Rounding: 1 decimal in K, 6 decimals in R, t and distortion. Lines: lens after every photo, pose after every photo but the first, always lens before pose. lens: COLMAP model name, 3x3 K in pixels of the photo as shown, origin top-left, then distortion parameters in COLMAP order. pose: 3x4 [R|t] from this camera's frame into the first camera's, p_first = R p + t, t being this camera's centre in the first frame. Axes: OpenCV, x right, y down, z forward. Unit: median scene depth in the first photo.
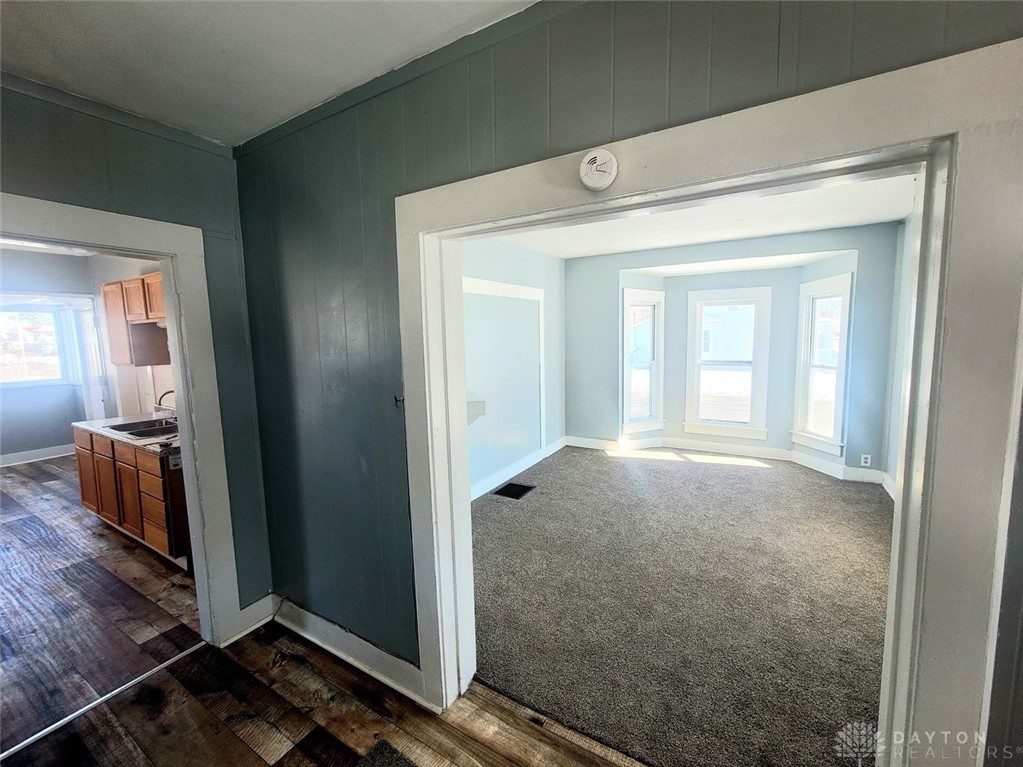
lens RADIAL K [[416.8, 0, 505.9], [0, 416.8, 382.0], [0, 0, 1]] dist [0.000364, 0.000187]
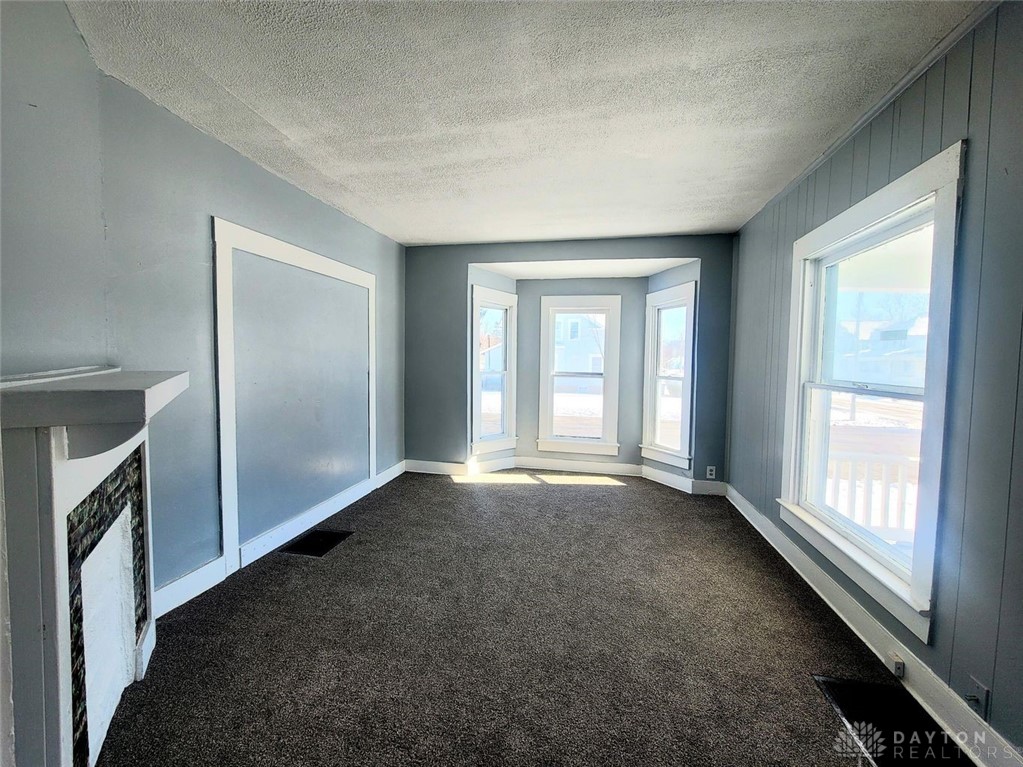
lens RADIAL K [[416.8, 0, 505.9], [0, 416.8, 382.0], [0, 0, 1]] dist [0.000364, 0.000187]
pose [[0.942348, 0.019620, 0.334058, 0.073569], [-0.001197, 0.998471, -0.055267, 0.028084], [-0.334632, 0.051681, 0.940931, 0.208936]]
